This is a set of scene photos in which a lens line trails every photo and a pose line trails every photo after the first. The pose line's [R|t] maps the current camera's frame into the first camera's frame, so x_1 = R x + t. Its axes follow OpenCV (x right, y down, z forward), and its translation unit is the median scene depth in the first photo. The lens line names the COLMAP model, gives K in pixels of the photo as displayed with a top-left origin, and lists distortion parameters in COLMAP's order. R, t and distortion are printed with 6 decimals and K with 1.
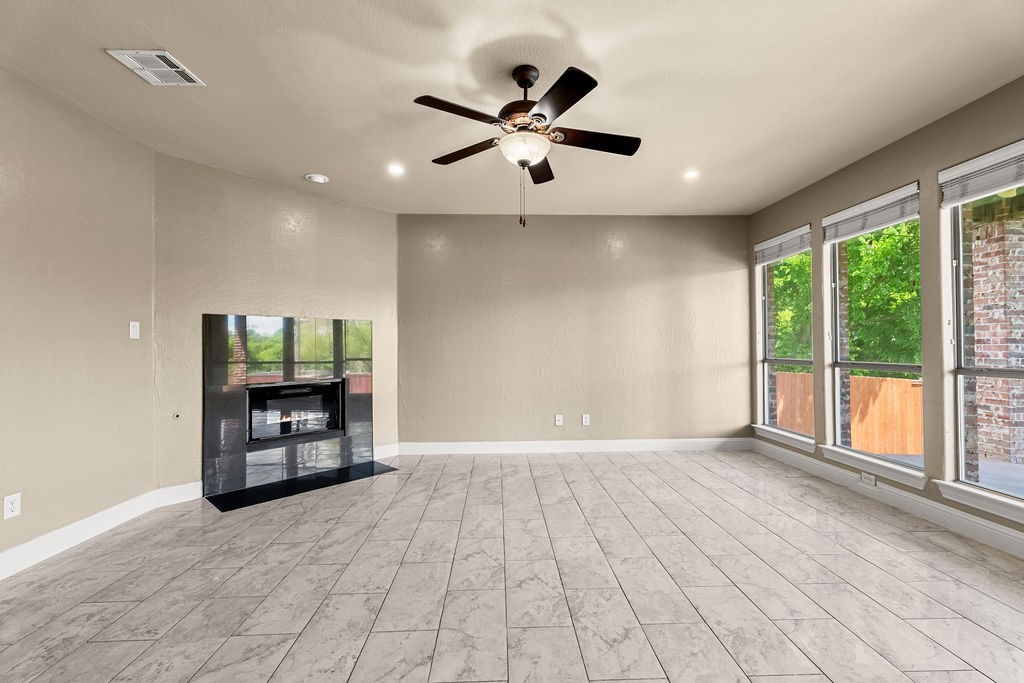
lens RADIAL K [[434.0, 0, 512.0], [0, 434.0, 341.5], [0, 0, 1]] dist [0.008844, 0.000007]
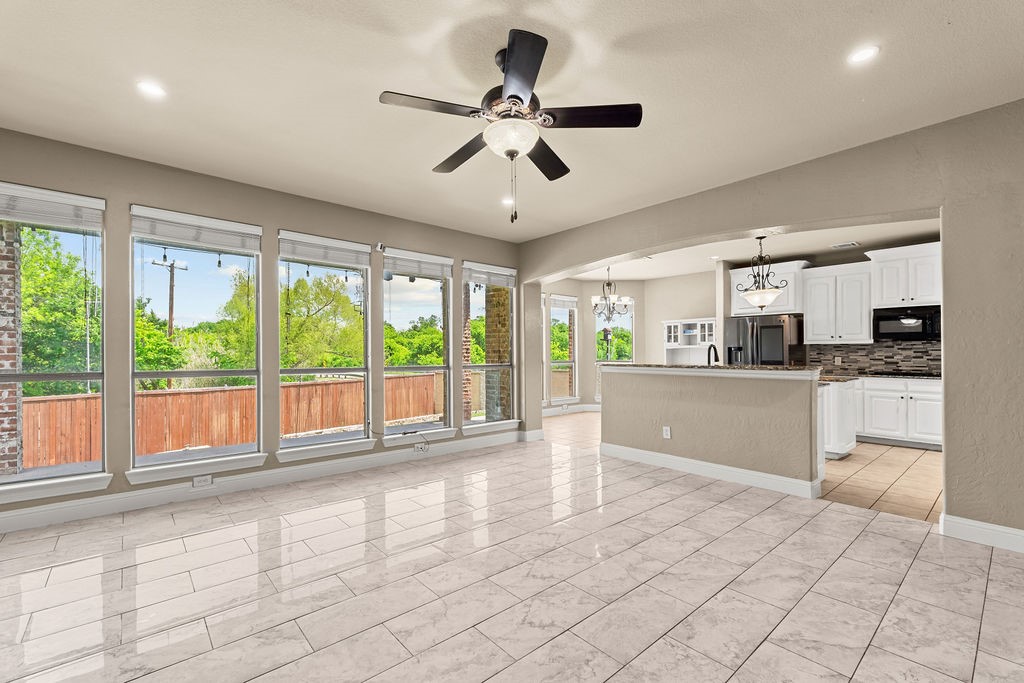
lens RADIAL K [[441.5, 0, 509.0], [0, 441.5, 350.7], [0, 0, 1]] dist [0.012295, 0.000198]
pose [[-0.626826, 0.012168, 0.779064, -0.565909], [-0.007004, 0.999750, -0.021250, 0.022342], [-0.779128, -0.018777, -0.626584, 1.297969]]
